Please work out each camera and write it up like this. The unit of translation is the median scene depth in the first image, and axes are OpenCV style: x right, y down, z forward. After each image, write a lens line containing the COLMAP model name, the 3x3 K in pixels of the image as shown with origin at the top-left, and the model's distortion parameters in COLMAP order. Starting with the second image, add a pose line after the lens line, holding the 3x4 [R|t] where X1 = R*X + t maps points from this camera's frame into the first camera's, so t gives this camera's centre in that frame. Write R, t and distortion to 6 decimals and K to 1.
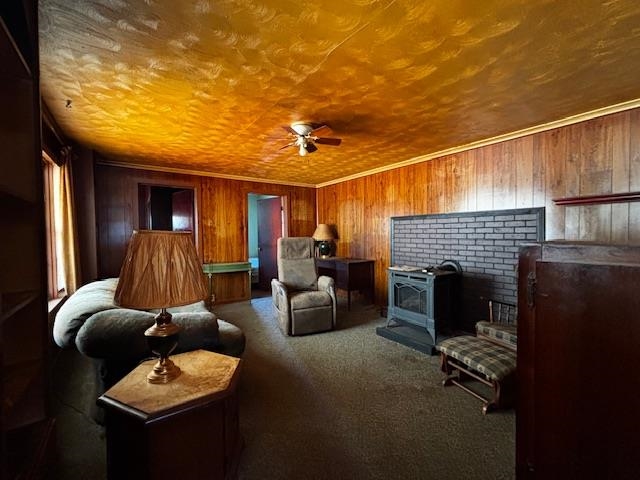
lens RADIAL K [[278.0, 0, 323.9], [0, 278.0, 236.9], [0, 0, 1]] dist [-0.001557, 0.000684]
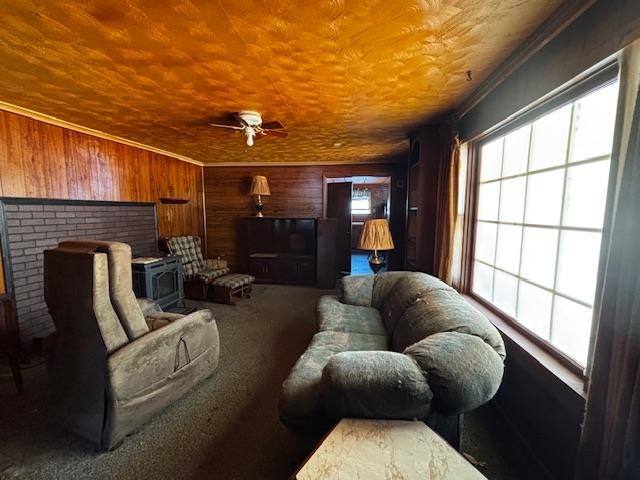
lens RADIAL K [[278.0, 0, 320.8], [0, 278.0, 242.7], [0, 0, 1]] dist [-0.001557, 0.000684]
pose [[-0.749034, -0.045750, 0.660950, -0.663357], [0.037140, 0.993145, 0.110833, -0.021708], [-0.661490, 0.107565, -0.742200, 1.129678]]
